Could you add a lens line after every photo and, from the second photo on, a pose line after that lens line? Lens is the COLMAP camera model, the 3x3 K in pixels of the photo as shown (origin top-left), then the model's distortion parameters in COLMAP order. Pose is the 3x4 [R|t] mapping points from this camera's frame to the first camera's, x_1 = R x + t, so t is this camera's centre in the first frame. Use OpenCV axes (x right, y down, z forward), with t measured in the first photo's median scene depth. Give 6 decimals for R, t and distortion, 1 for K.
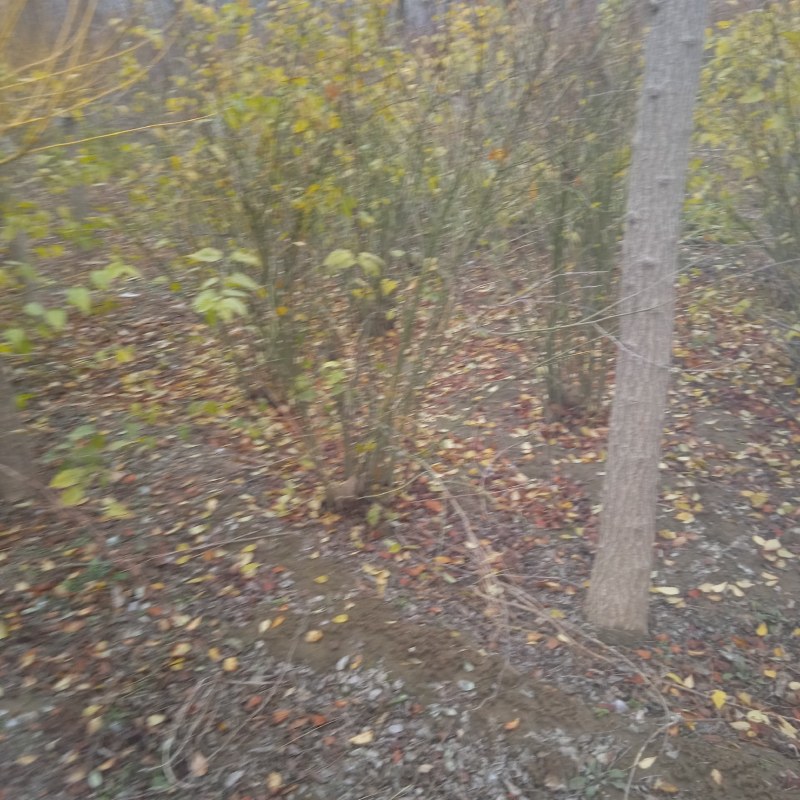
lens RADIAL K [[893.9, 0, 398.5], [0, 893.9, 400.1], [0, 0, 1]] dist [0.034111, 0.000000]
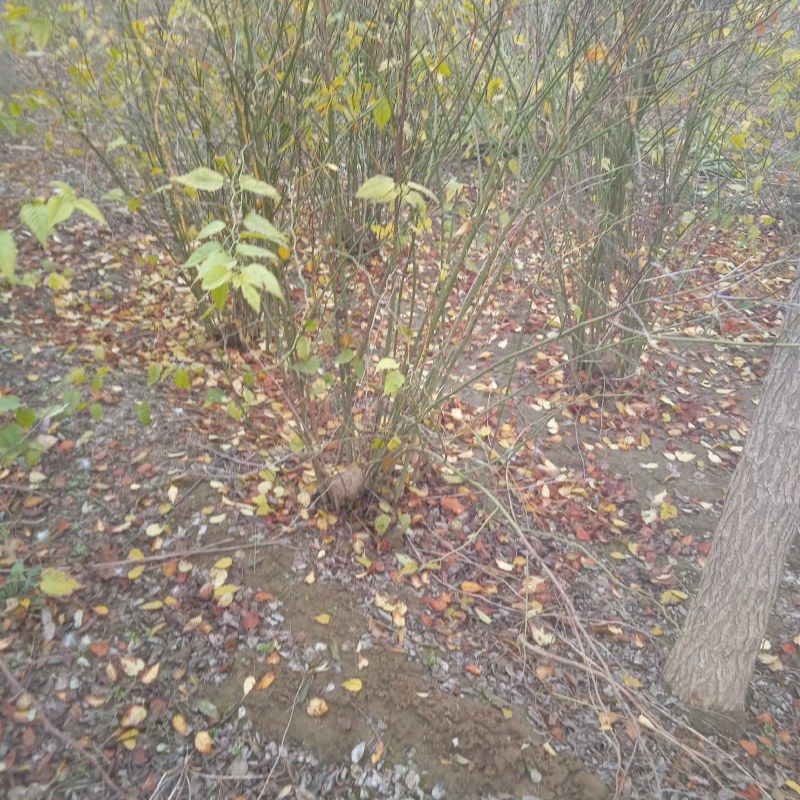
lens RADIAL K [[893.9, 0, 375.6], [0, 893.9, 406.7], [0, 0, 1]] dist [0.034111, 0.000000]
pose [[0.996909, 0.056203, 0.054890, -0.086891], [-0.061915, 0.992154, 0.108611, -0.057911], [-0.048355, -0.111674, 0.992568, 0.248714]]
